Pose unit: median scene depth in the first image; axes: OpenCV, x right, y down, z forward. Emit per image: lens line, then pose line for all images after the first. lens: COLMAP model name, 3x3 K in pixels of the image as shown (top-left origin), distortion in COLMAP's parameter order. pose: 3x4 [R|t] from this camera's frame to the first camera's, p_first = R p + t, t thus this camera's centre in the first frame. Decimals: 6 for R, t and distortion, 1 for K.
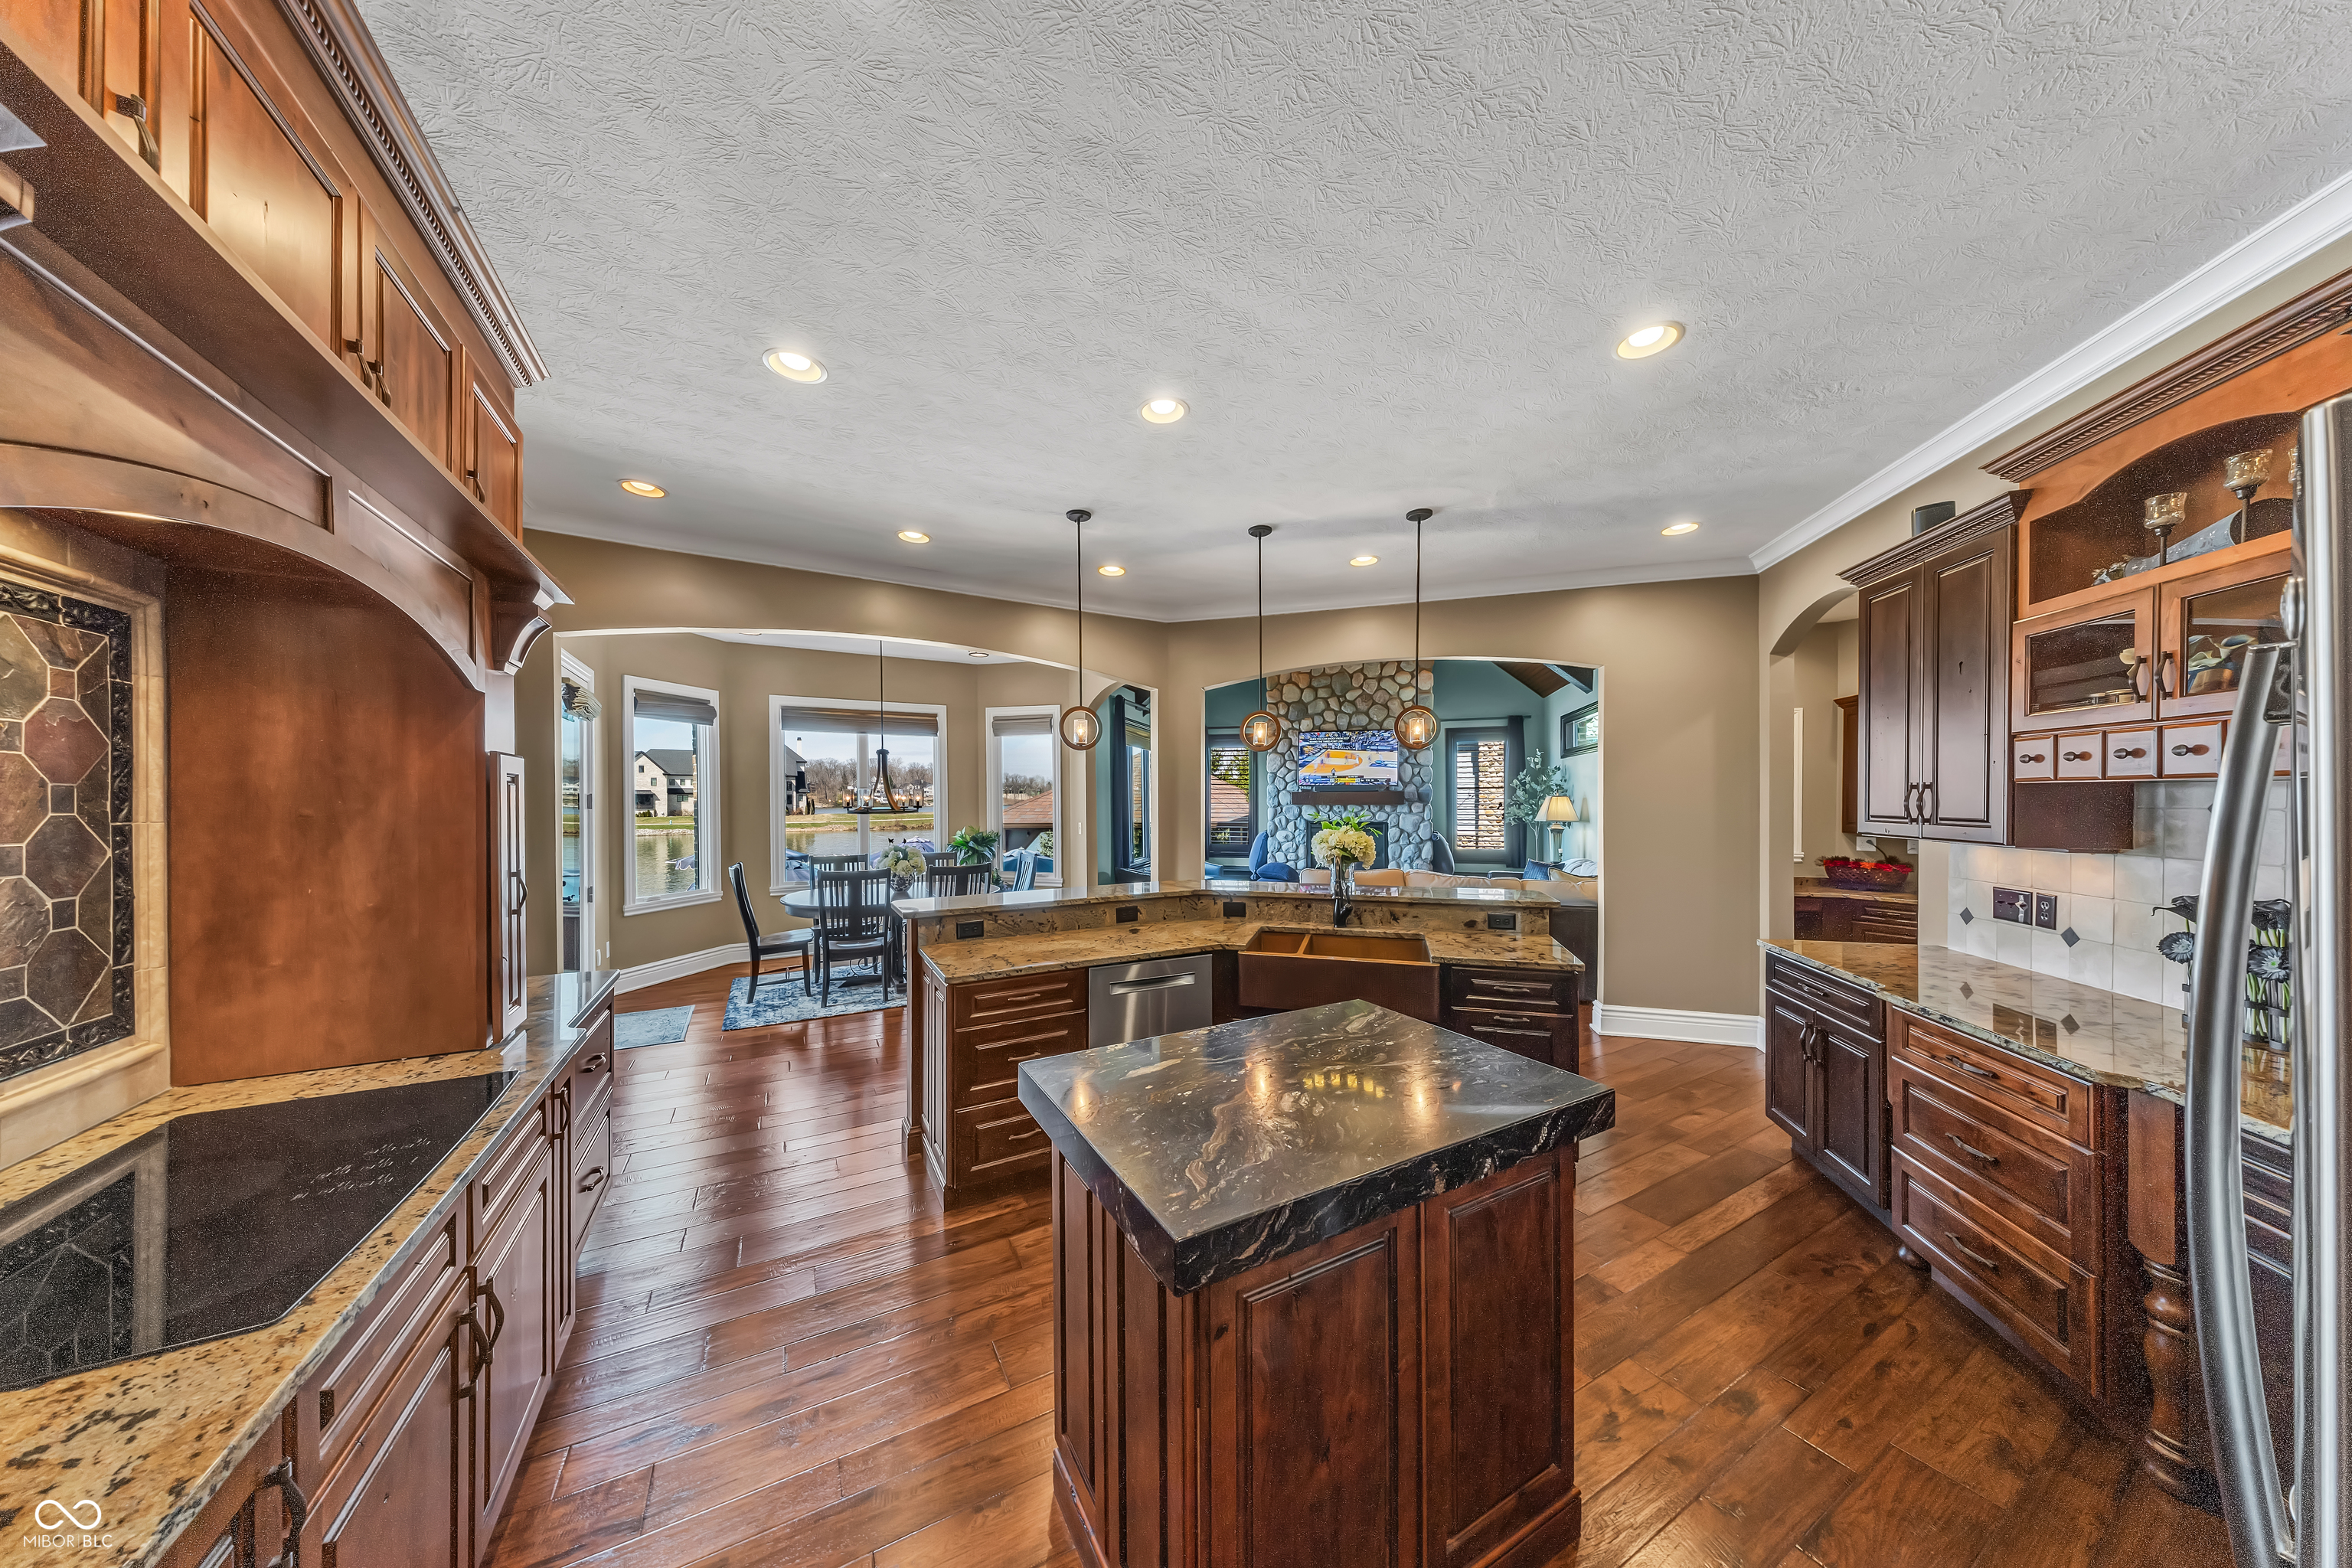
lens RADIAL K [[696.2, 0, 1177.0], [0, 696.2, 799.1], [0, 0, 1]] dist [0.001528, 0.000008]
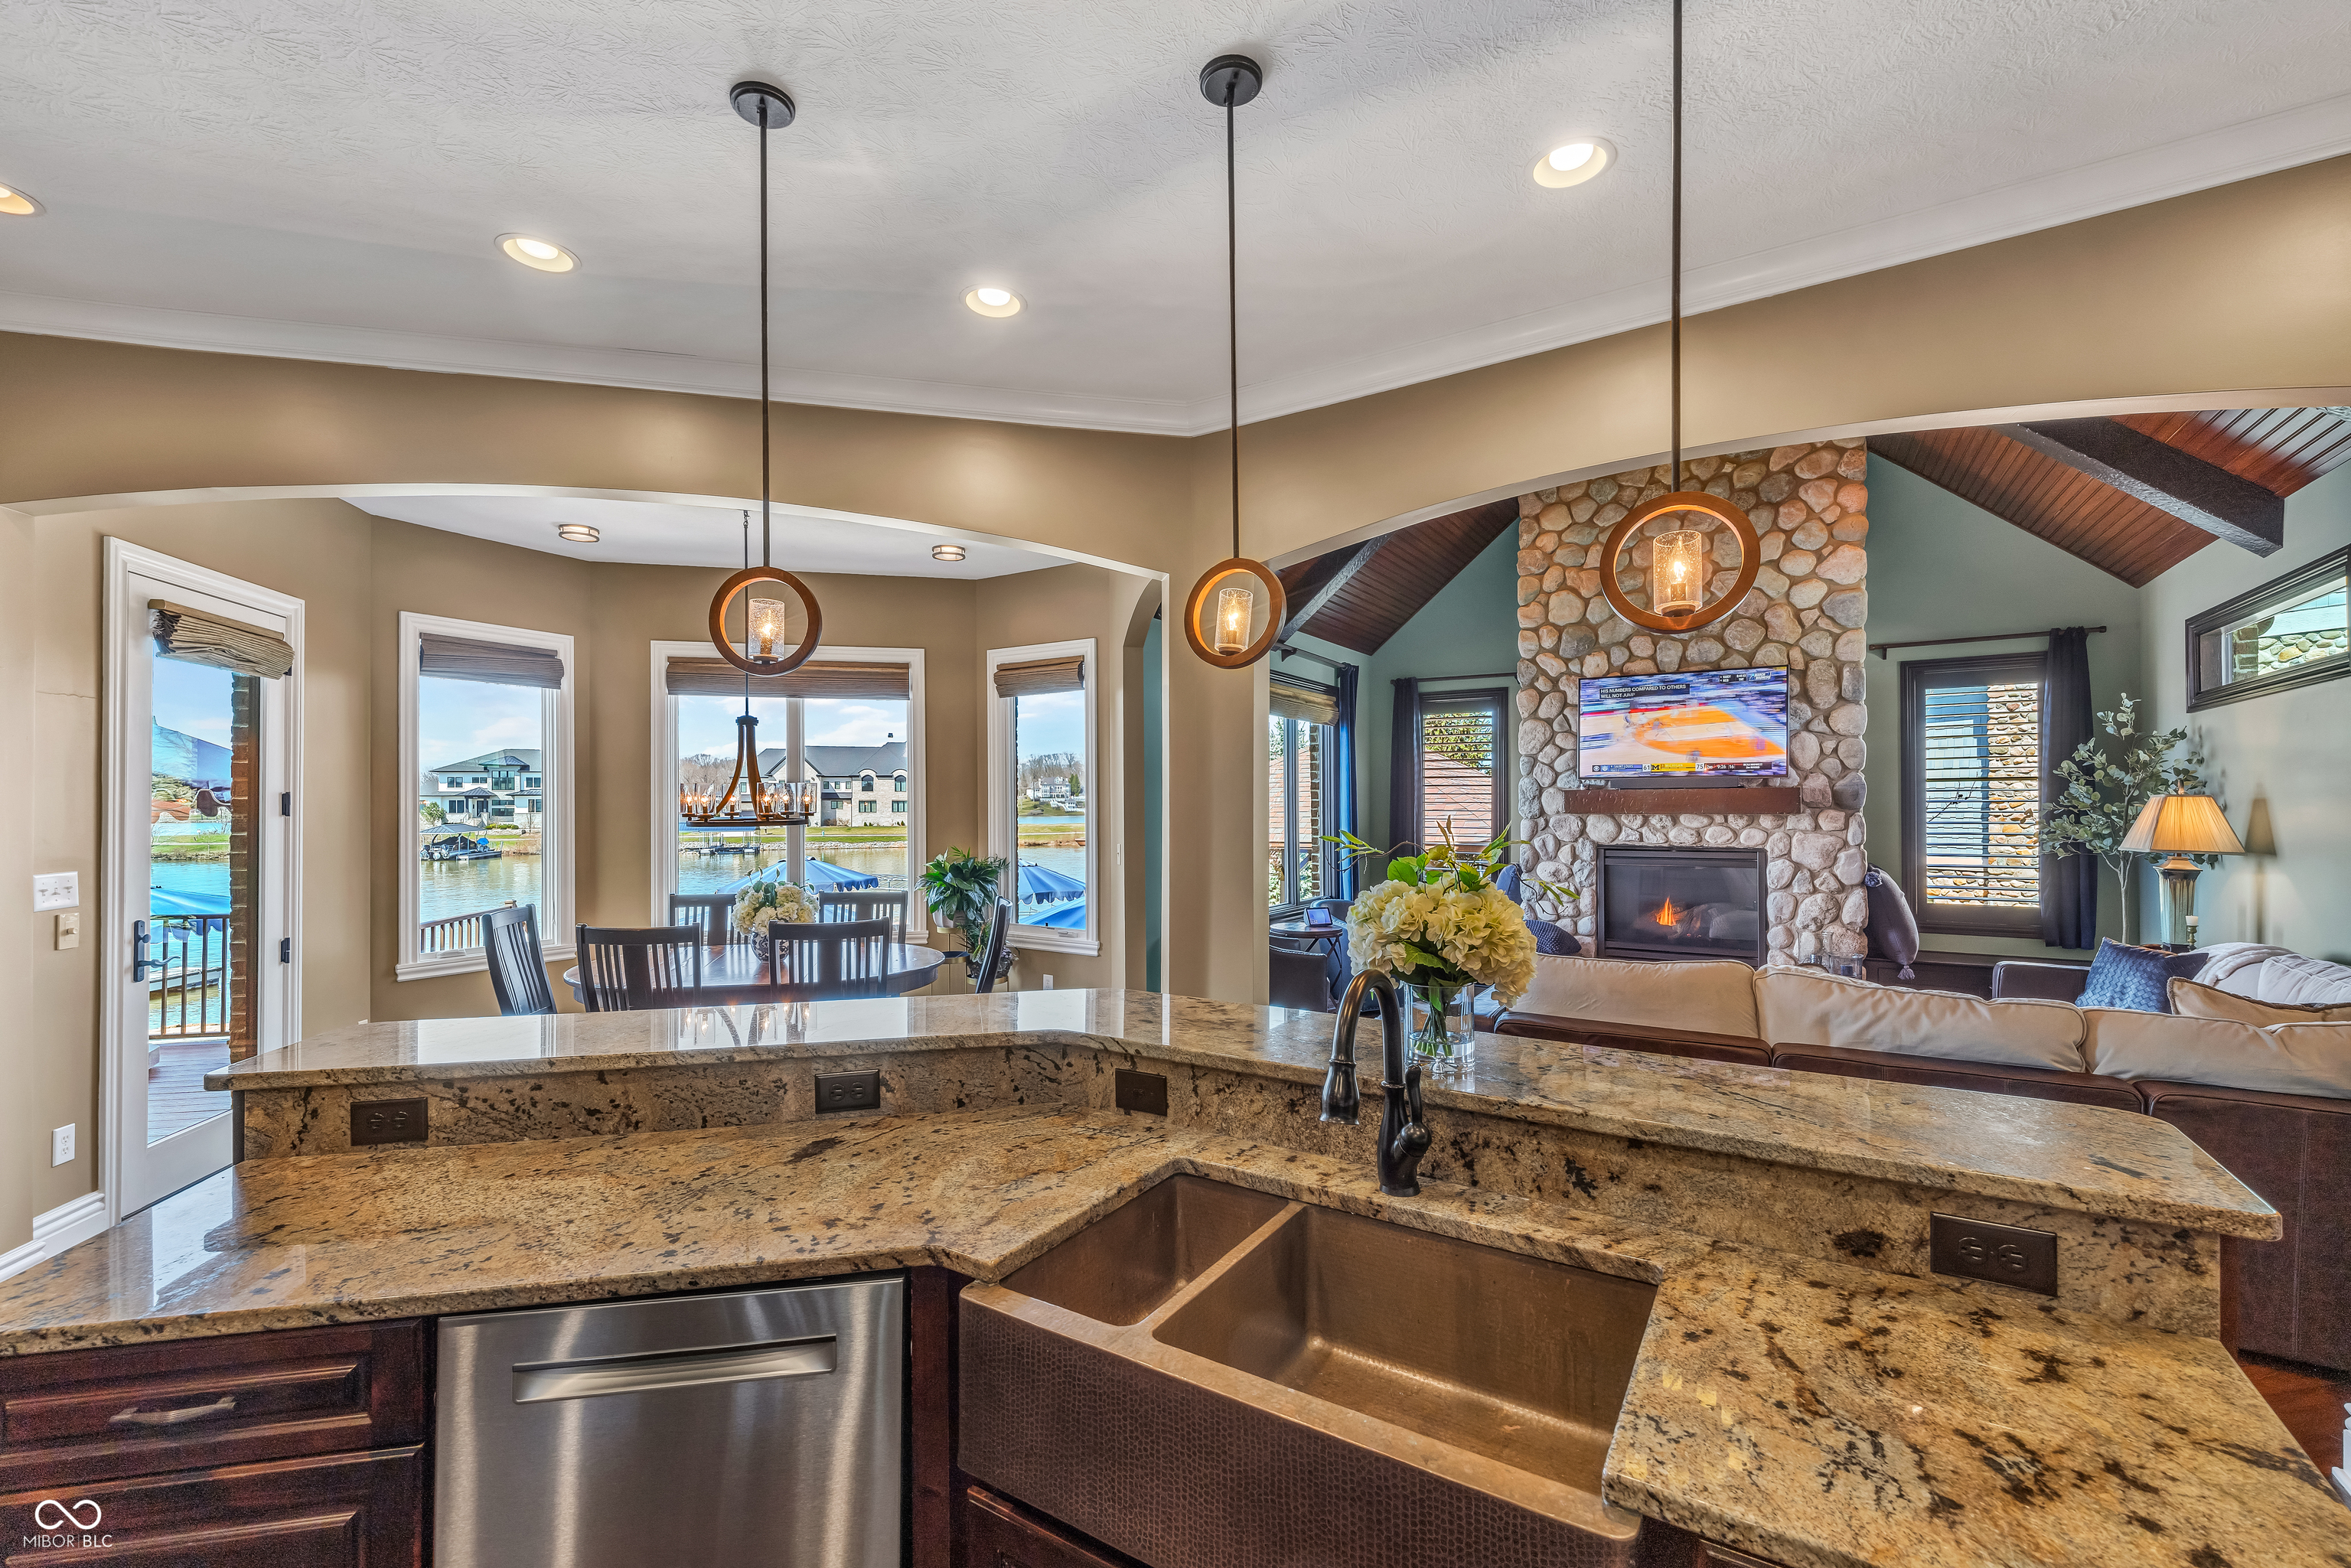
lens RADIAL K [[989.7, 0, 1164.5], [0, 989.7, 796.5], [0, 0, 1]] dist [-0.009157, -0.000457]
pose [[0.957276, -0.003022, -0.289161, 0.107072], [0.000217, 0.999953, -0.009731, 0.002462], [0.289177, 0.009253, 0.957231, 0.215879]]
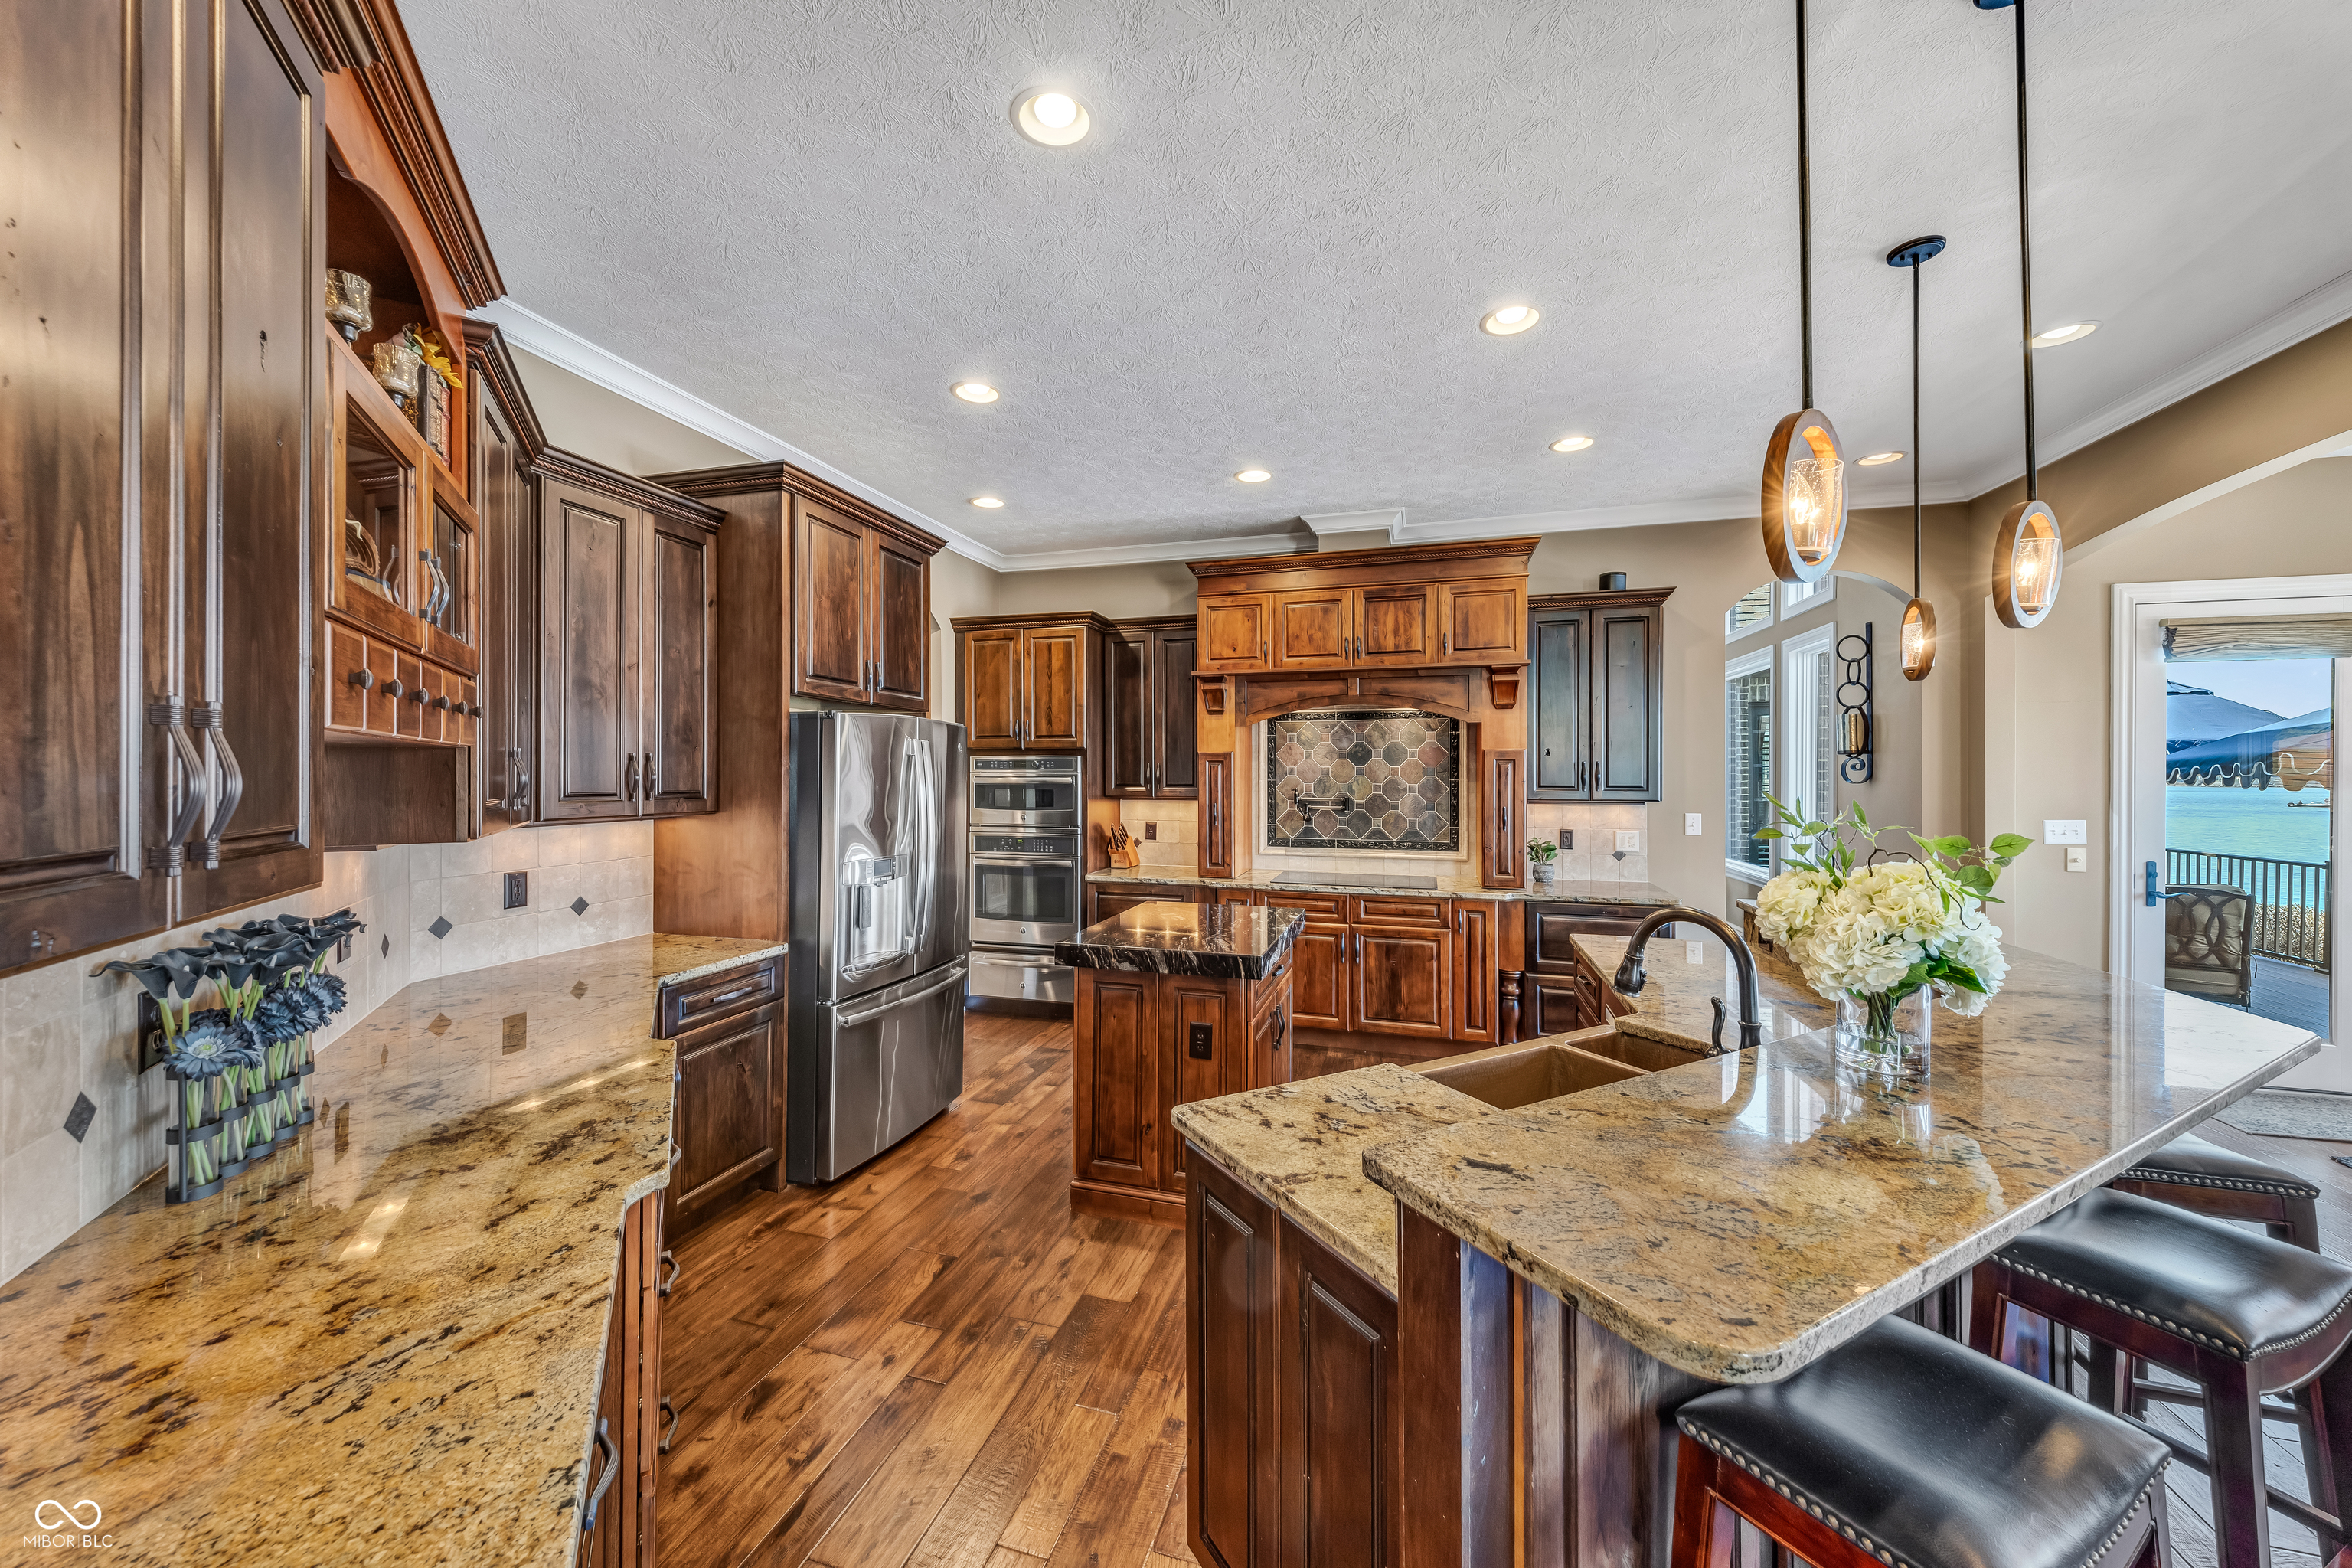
lens RADIAL K [[838.8, 0, 1177.4], [0, 838.8, 775.4], [0, 0, 1]] dist [-0.000272, 0.000002]
pose [[-0.701948, 0.004091, -0.712216, 0.331451], [0.002992, 0.999992, 0.002796, -0.001621], [0.712221, -0.000168, -0.701955, 0.463245]]
